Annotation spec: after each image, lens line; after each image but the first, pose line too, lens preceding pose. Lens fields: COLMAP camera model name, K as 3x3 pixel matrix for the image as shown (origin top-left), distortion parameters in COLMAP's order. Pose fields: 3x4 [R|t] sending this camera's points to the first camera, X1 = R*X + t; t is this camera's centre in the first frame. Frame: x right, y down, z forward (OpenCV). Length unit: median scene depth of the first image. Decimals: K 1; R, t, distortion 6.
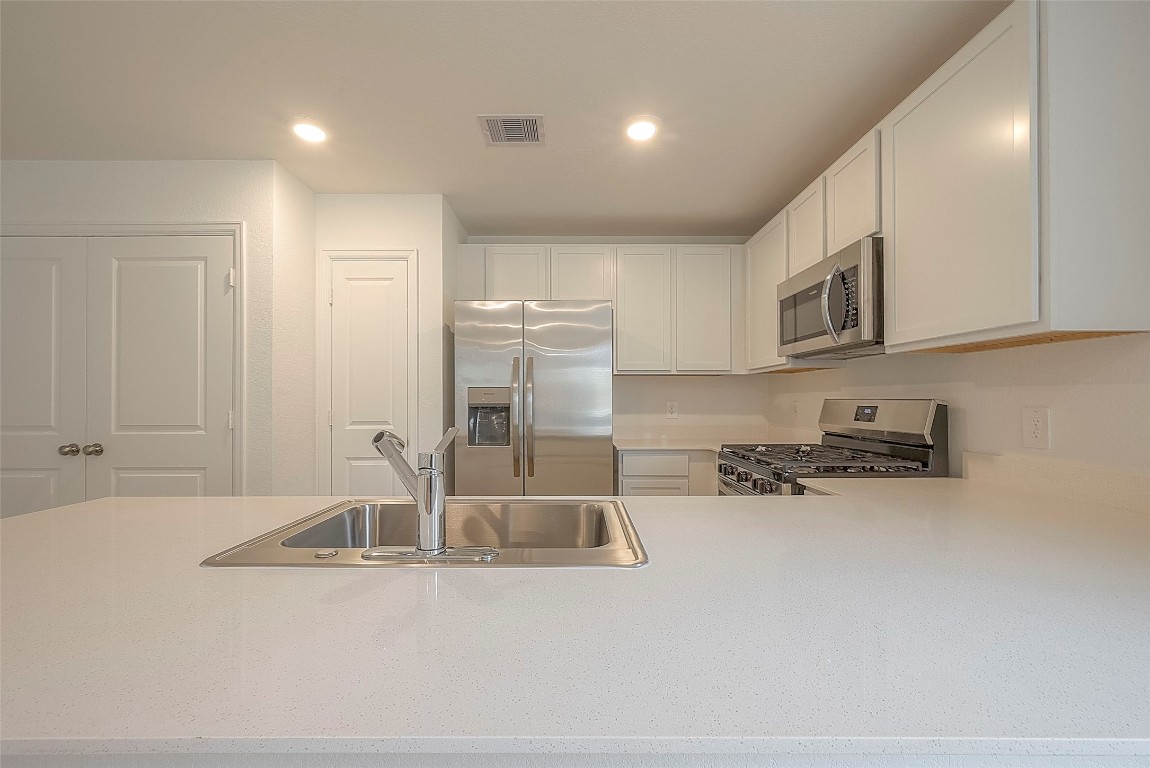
lens RADIAL K [[460.6, 0, 571.1], [0, 460.6, 396.3], [0, 0, 1]] dist [0.000663, 0.000104]
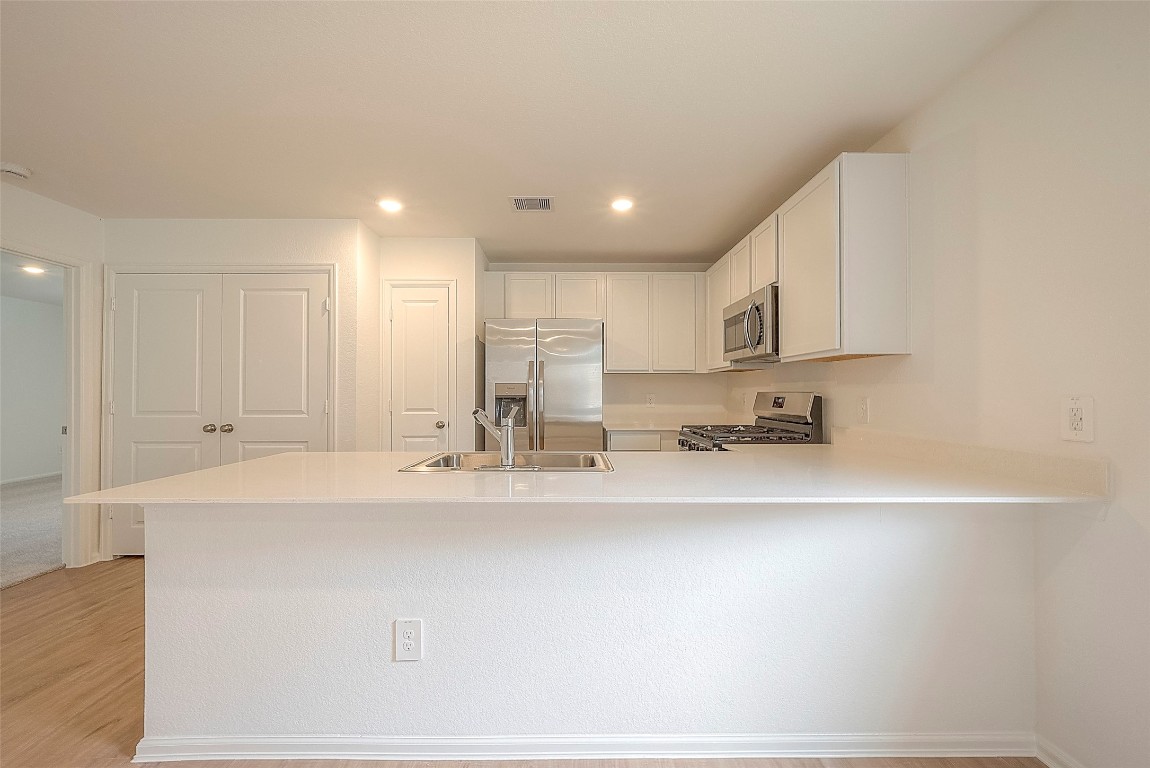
lens RADIAL K [[456.9, 0, 568.0], [0, 456.9, 388.4], [0, 0, 1]] dist [0.000523, 0.000046]
pose [[0.999997, 0.001425, 0.002183, -0.014741], [-0.001417, 0.999992, -0.003701, 0.000069], [-0.002189, 0.003698, 0.999991, -0.351546]]
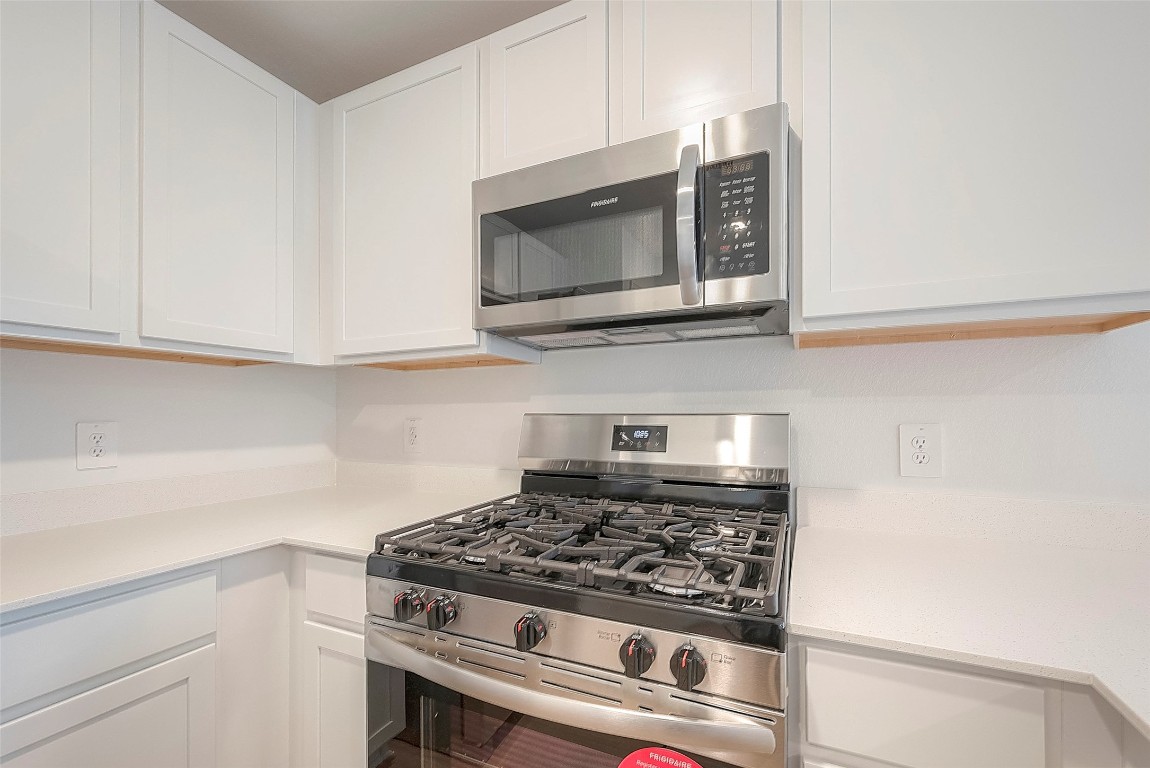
lens RADIAL K [[473.6, 0, 598.1], [0, 473.6, 417.5], [0, 0, 1]] dist [0.000048, -0.000053]
pose [[0.398470, -0.006429, 0.917159, 0.040672], [-0.001504, 0.999970, 0.007663, 0.004652], [-0.917180, -0.004433, 0.398448, 0.667557]]
